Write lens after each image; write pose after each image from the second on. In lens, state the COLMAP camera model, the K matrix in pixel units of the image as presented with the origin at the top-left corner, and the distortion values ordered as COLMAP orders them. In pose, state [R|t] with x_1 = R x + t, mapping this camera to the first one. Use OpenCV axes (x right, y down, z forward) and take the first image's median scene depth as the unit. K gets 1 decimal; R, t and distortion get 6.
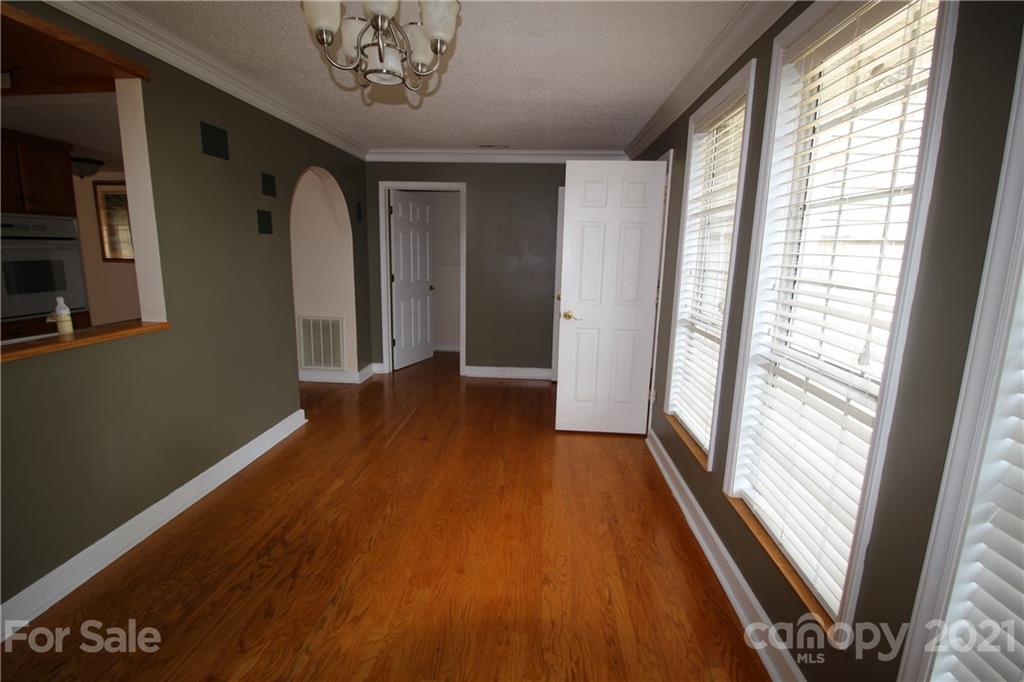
lens RADIAL K [[473.5, 0, 515.4], [0, 473.5, 338.4], [0, 0, 1]] dist [0.000438, -0.016126]
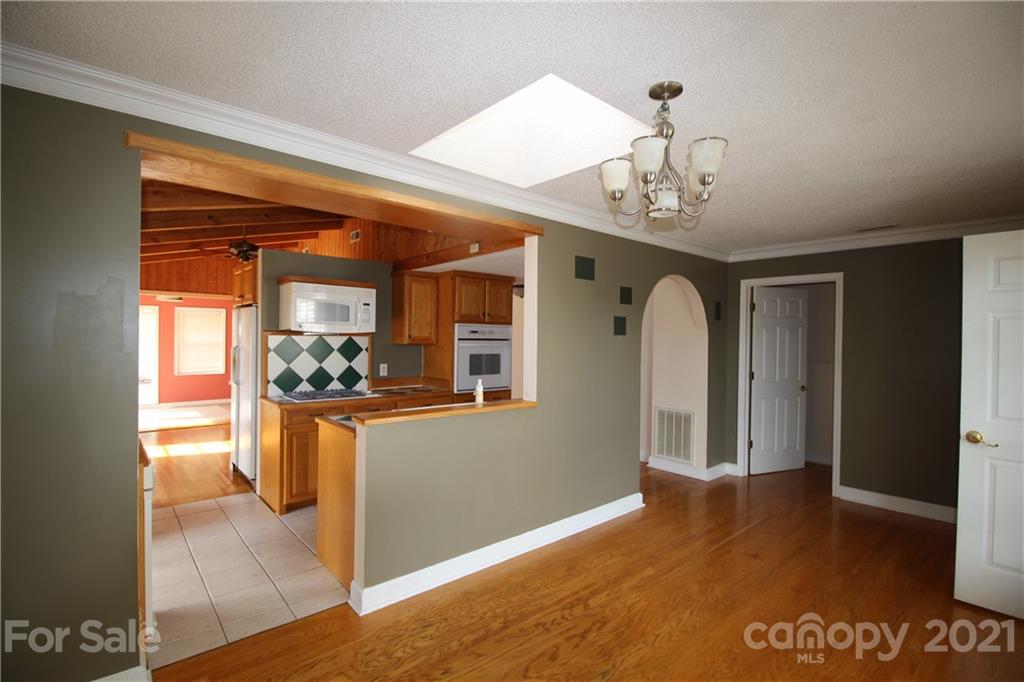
lens RADIAL K [[473.5, 0, 515.4], [0, 473.5, 338.4], [0, 0, 1]] dist [0.000438, -0.016126]
pose [[0.703215, -0.011044, -0.710891, 0.127629], [-0.126827, 0.981894, -0.140712, -0.009312], [0.699574, 0.189111, 0.689082, -0.013118]]
